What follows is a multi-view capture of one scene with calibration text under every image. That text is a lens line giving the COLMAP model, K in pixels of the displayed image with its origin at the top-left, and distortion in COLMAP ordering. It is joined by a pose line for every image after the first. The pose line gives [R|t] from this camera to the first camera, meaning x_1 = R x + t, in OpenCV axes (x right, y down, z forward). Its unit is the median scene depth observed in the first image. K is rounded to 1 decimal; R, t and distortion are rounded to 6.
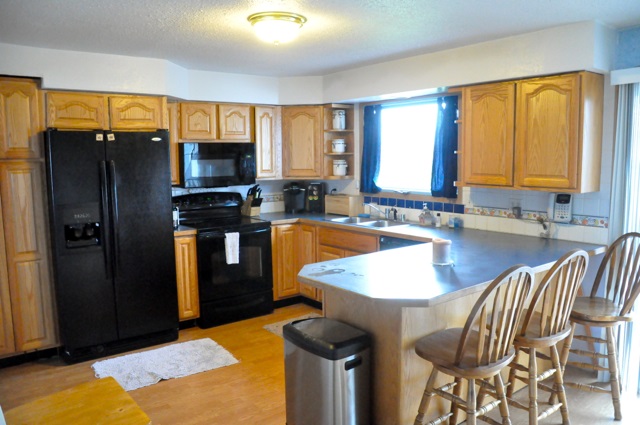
lens RADIAL K [[494.8, 0, 320.0], [0, 494.8, 212.5], [0, 0, 1]] dist [-0.104304, 0.006451]
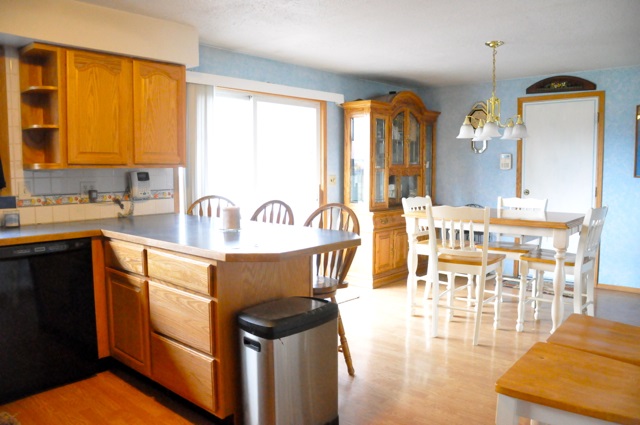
lens RADIAL K [[494.8, 0, 320.0], [0, 494.8, 212.5], [0, 0, 1]] dist [-0.104304, 0.006451]
pose [[-0.193960, -0.075397, 0.978108, -0.608050], [0.114342, 0.988509, 0.098873, -0.010828], [-0.974323, 0.131017, -0.183110, 0.769724]]
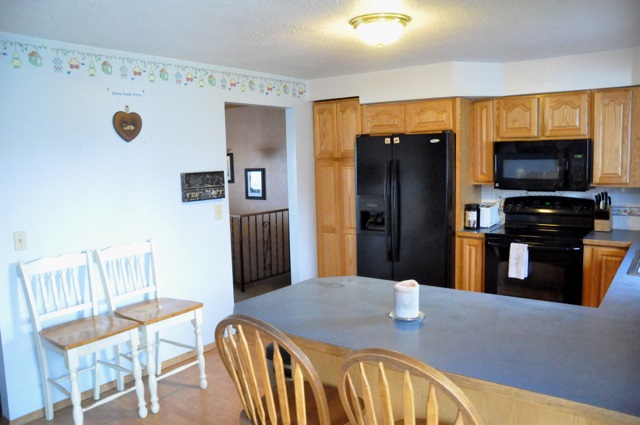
lens RADIAL K [[494.8, 0, 320.0], [0, 494.8, 212.5], [0, 0, 1]] dist [-0.104304, 0.006451]
pose [[0.291777, 0.111640, -0.949949, 0.656758], [-0.085771, 0.992218, 0.090263, -0.075331], [0.952633, 0.055141, 0.299081, 0.485408]]
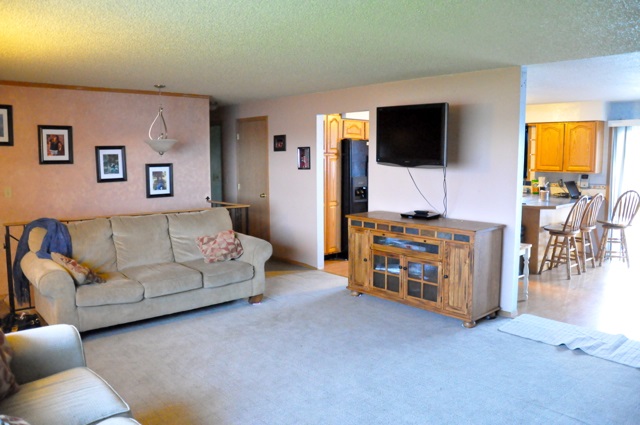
lens RADIAL K [[494.8, 0, 320.0], [0, 494.8, 212.5], [0, 0, 1]] dist [-0.104304, 0.006451]
pose [[0.996811, 0.000502, 0.079796, -0.808417], [-0.000759, 0.999995, 0.003191, 0.119338], [-0.079794, -0.003241, 0.996806, -0.999968]]
